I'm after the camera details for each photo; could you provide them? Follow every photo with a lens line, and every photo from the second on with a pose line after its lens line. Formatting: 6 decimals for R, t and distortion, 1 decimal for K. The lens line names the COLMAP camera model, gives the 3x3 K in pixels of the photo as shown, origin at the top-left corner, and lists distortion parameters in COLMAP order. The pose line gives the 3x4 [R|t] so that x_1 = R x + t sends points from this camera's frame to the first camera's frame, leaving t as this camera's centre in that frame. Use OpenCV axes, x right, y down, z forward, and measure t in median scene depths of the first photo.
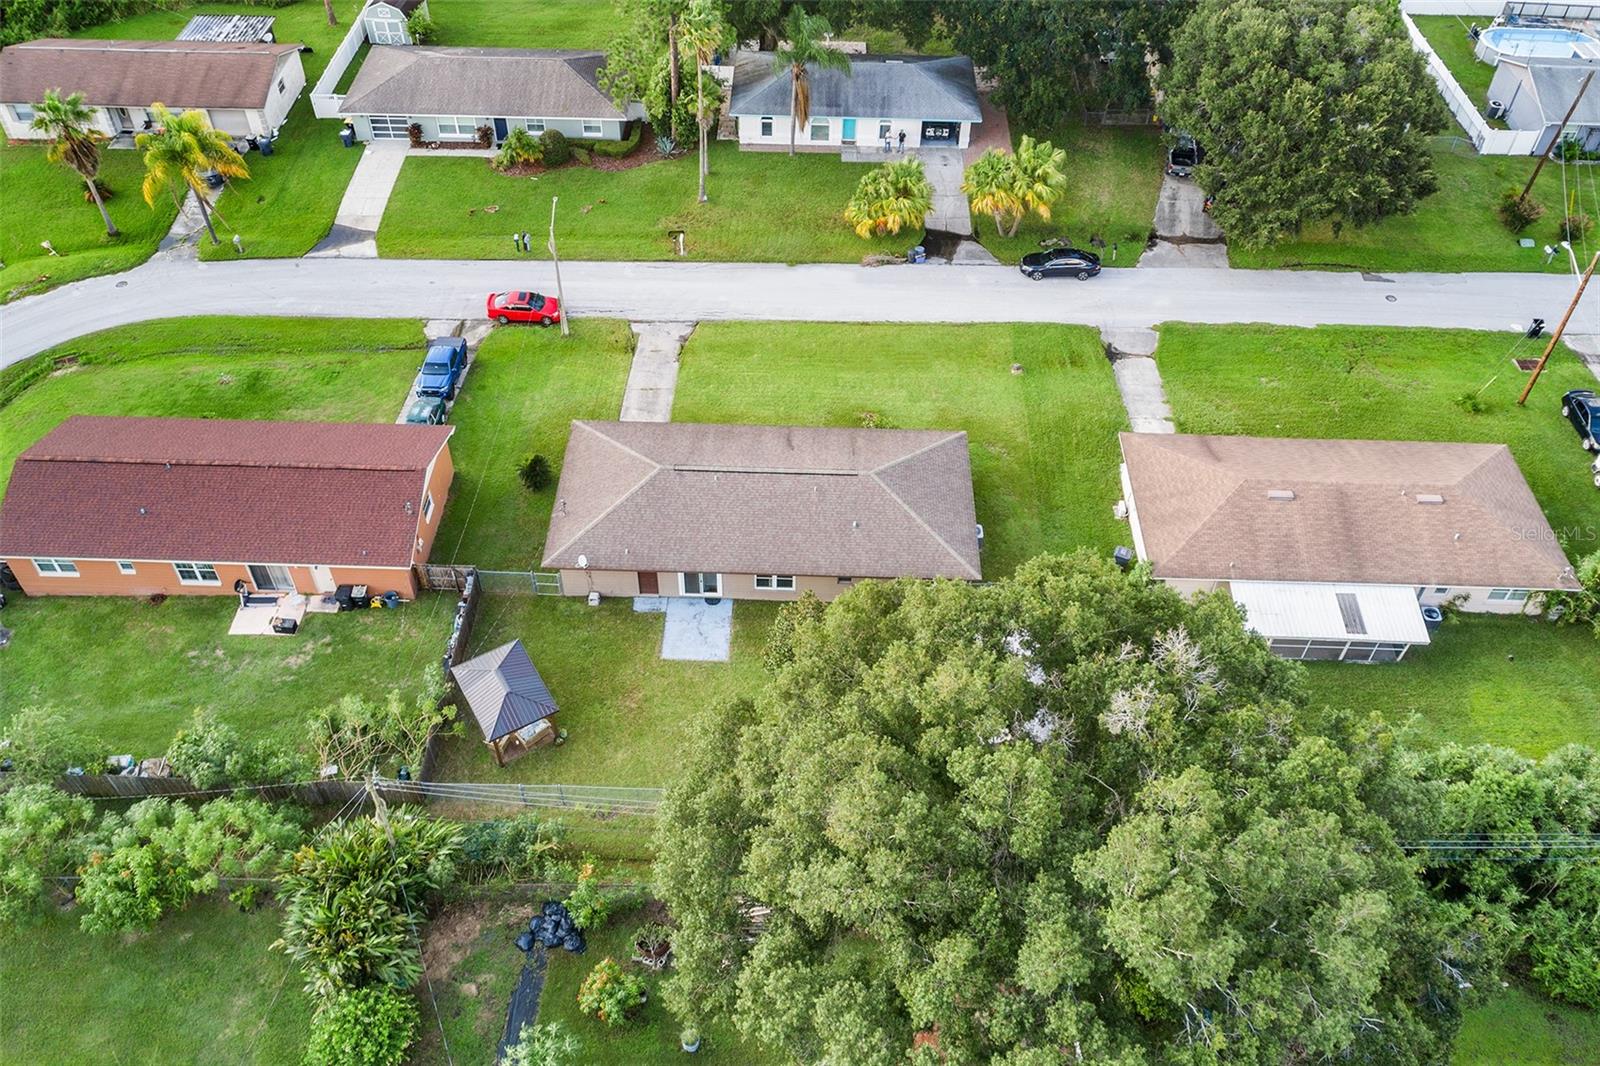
lens RADIAL K [[1278.6, 0, 802.8], [0, 1278.6, 539.3], [0, 0, 1]] dist [-0.029486, 0.036063]
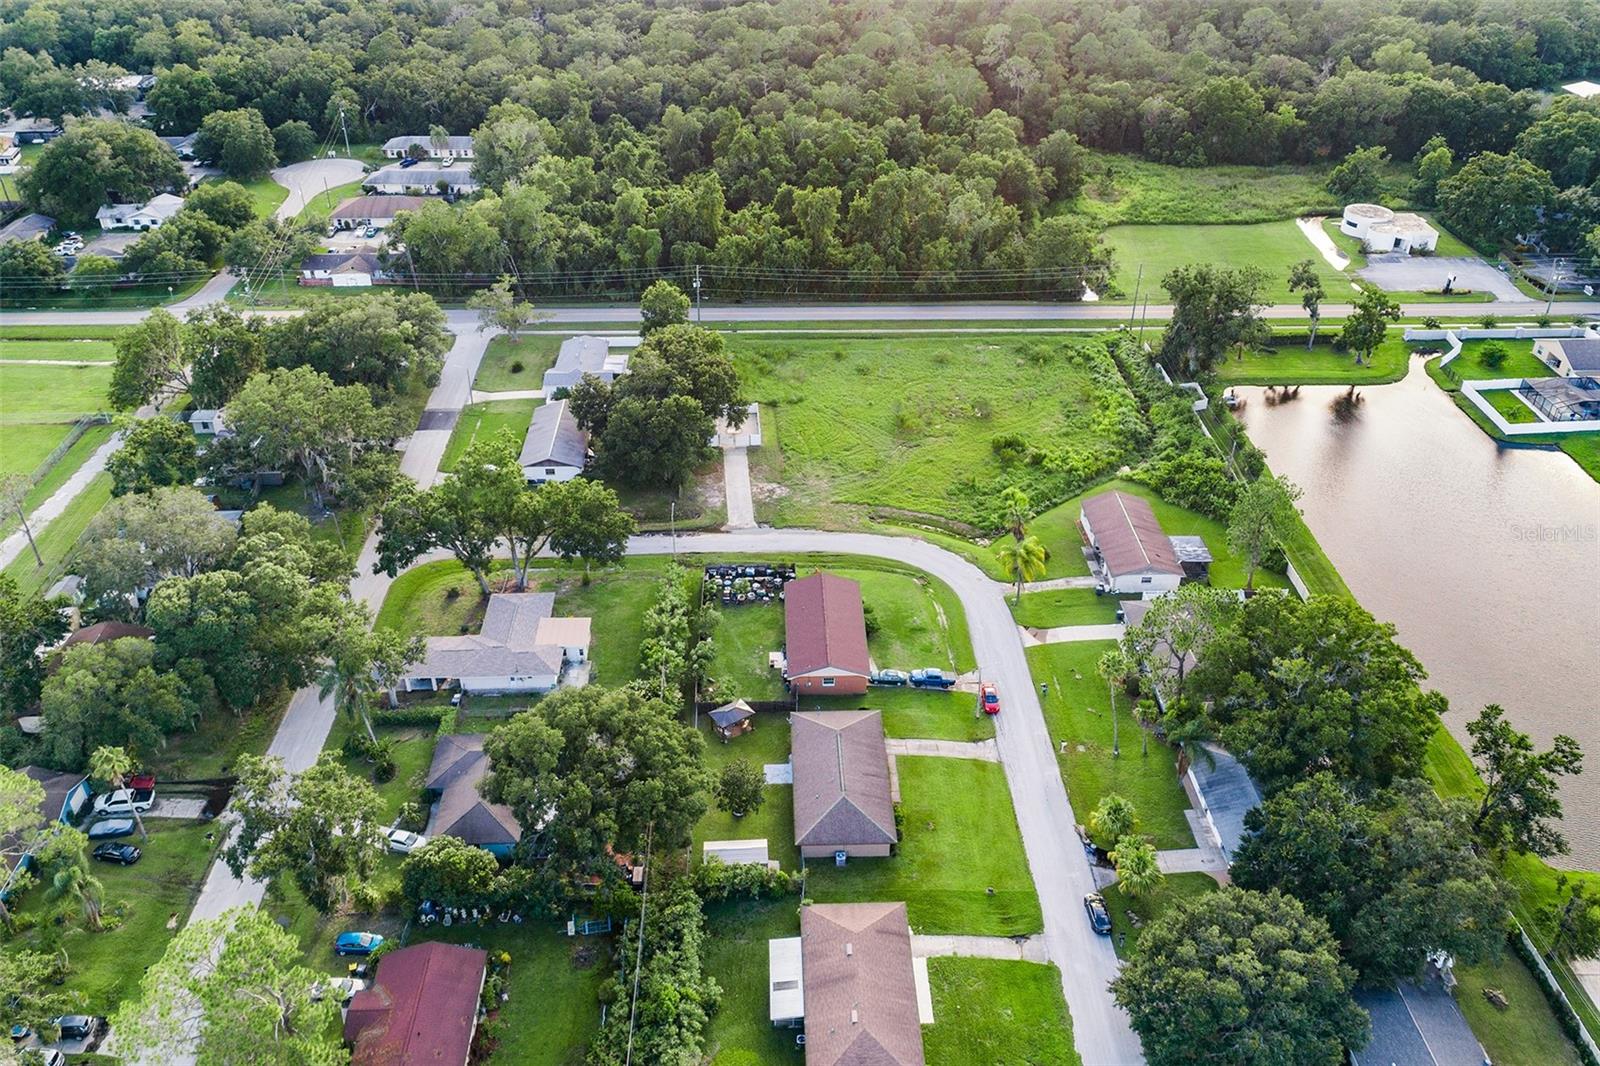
lens RADIAL K [[1278.6, 0, 802.8], [0, 1278.6, 539.3], [0, 0, 1]] dist [-0.029486, 0.036063]
pose [[0.050778, 0.523248, -0.850666, 1.308418], [-0.723639, 0.606310, 0.329749, -0.768563], [0.688308, 0.598831, 0.409430, -0.148214]]
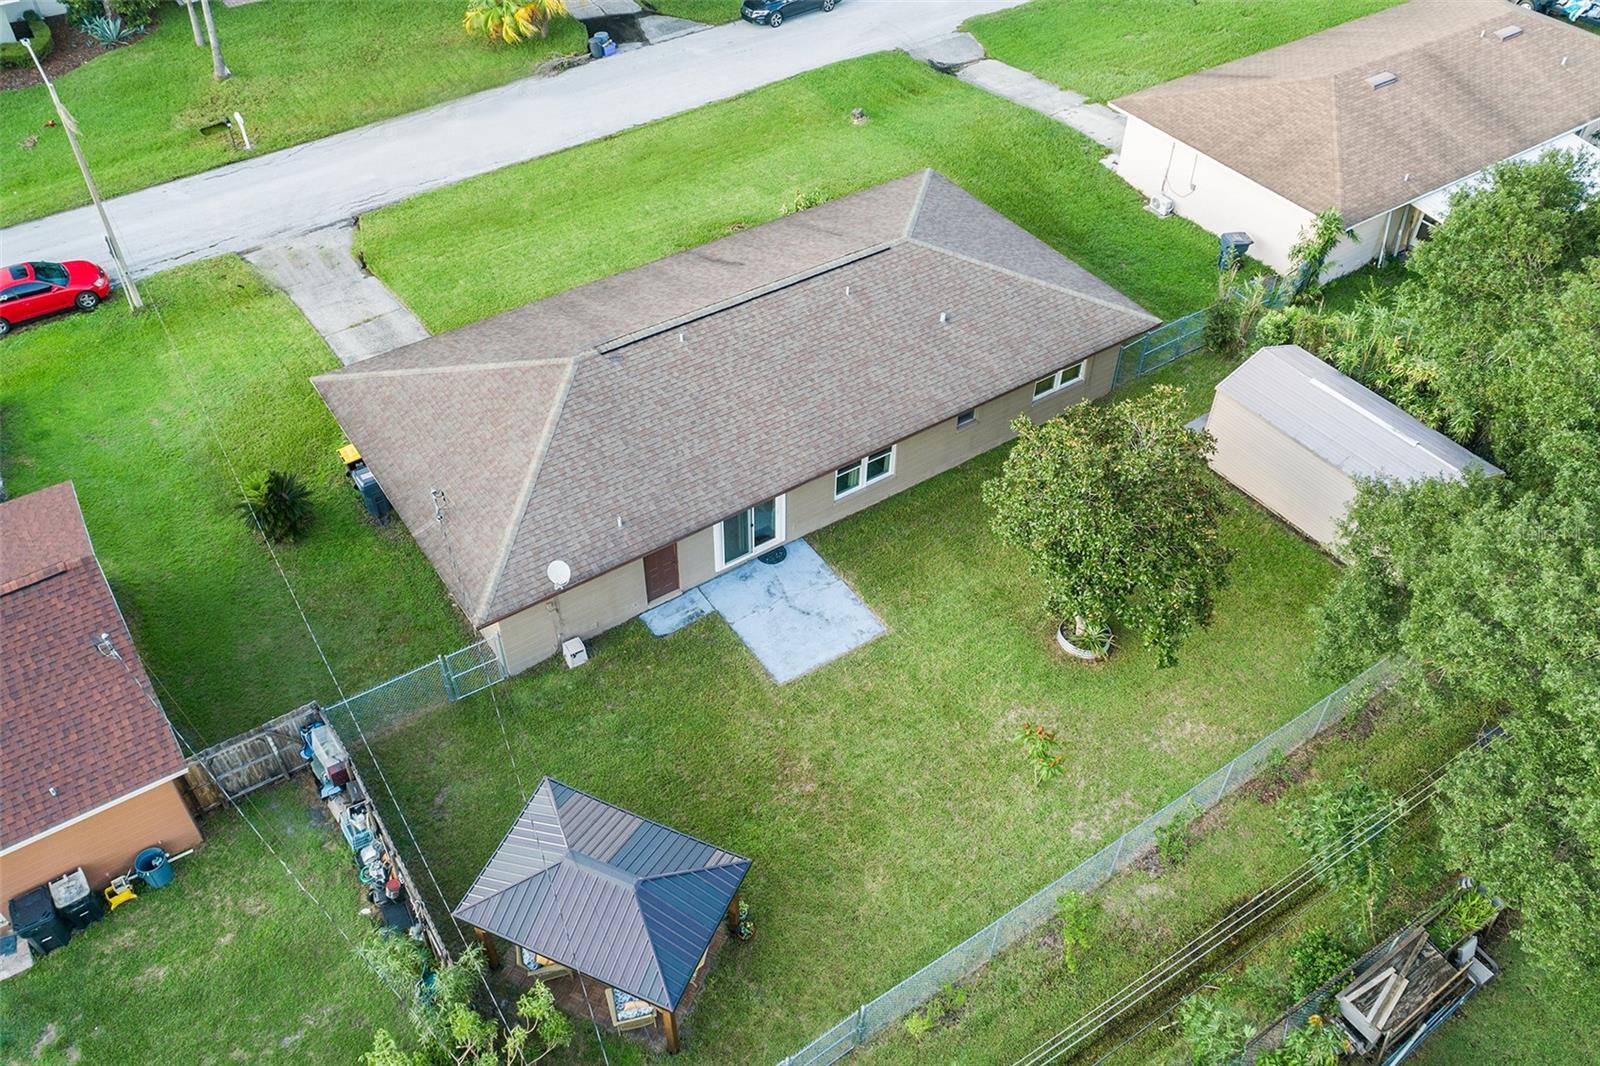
lens RADIAL K [[1278.6, 0, 802.8], [0, 1278.6, 539.3], [0, 0, 1]] dist [-0.029486, 0.036063]
pose [[0.814169, -0.412005, 0.409123, -0.215219], [0.421300, 0.904057, 0.072023, 0.007258], [-0.399544, 0.113724, 0.909632, 0.406494]]
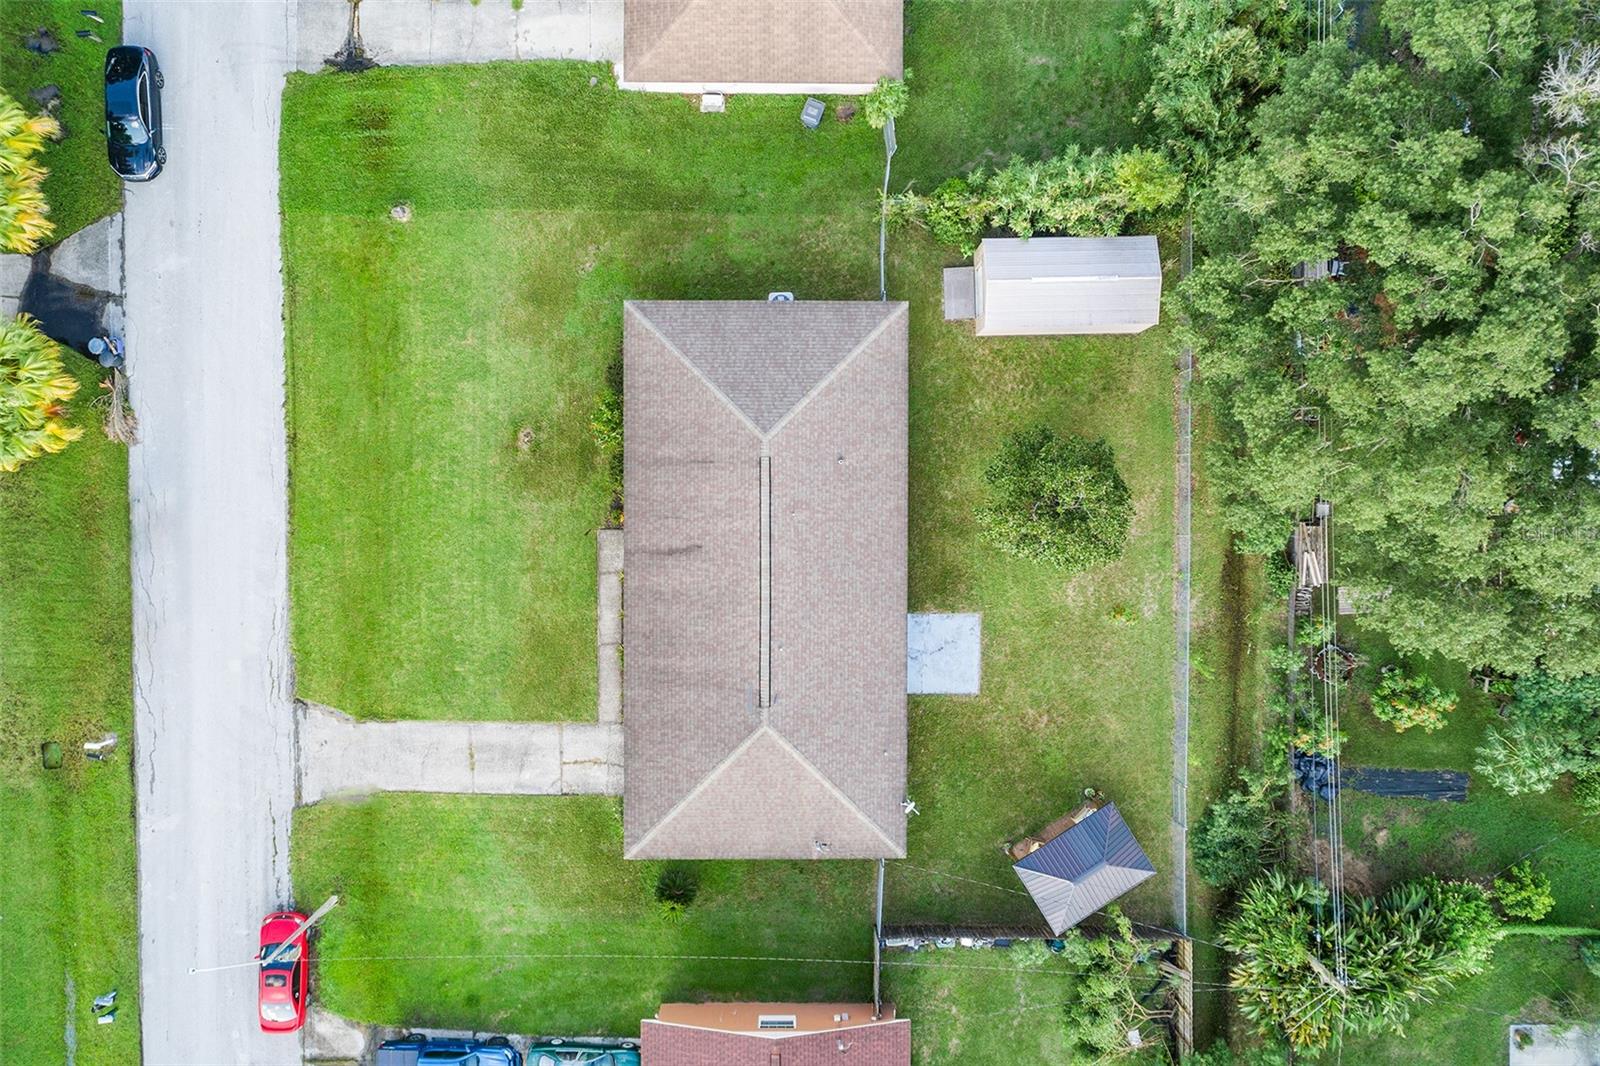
lens RADIAL K [[1278.6, 0, 802.8], [0, 1278.6, 539.3], [0, 0, 1]] dist [-0.029486, 0.036063]
pose [[-0.019334, -0.999293, -0.032240, 0.014820], [0.717976, -0.036318, 0.695119, -0.431446], [-0.695799, -0.009708, 0.718171, 0.362234]]
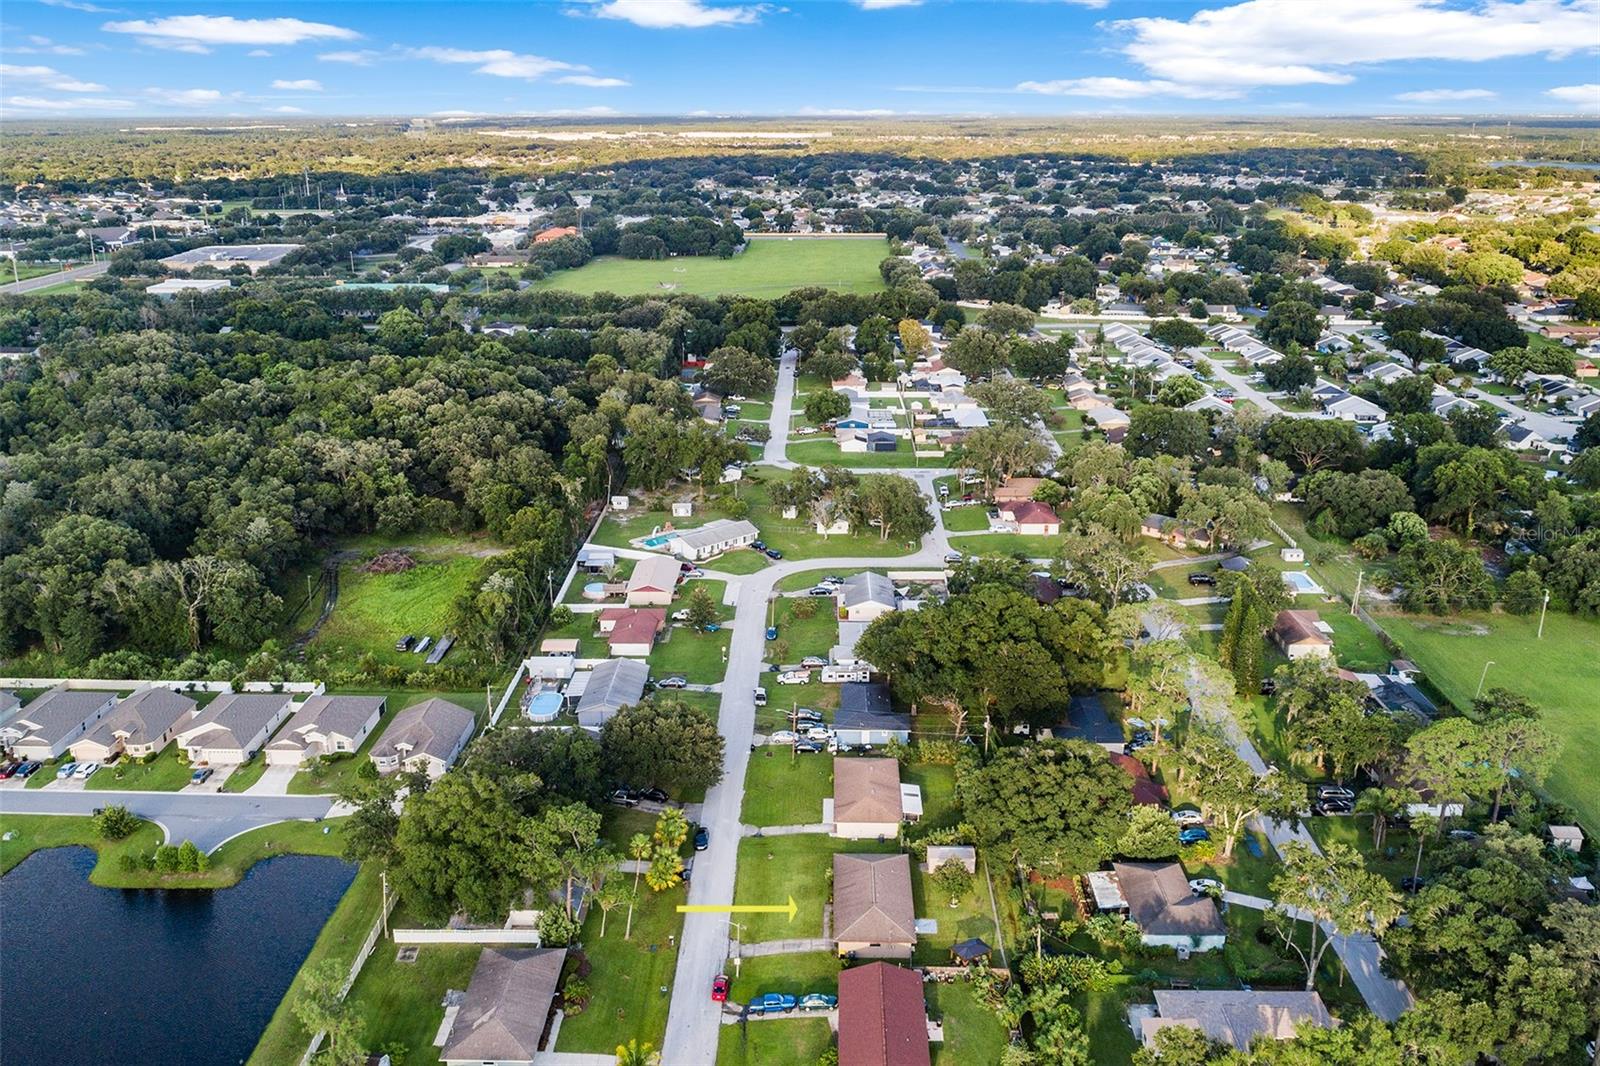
lens RADIAL K [[1318.6, 0, 800.0], [0, 1318.6, 533.0], [0, 0, 1]] dist [-0.009541, -0.005518]
pose [[0.000079, -0.325340, 0.945597, -1.900126], [0.728039, 0.648259, 0.222978, -0.997770], [-0.685536, 0.688414, 0.236911, -0.046103]]
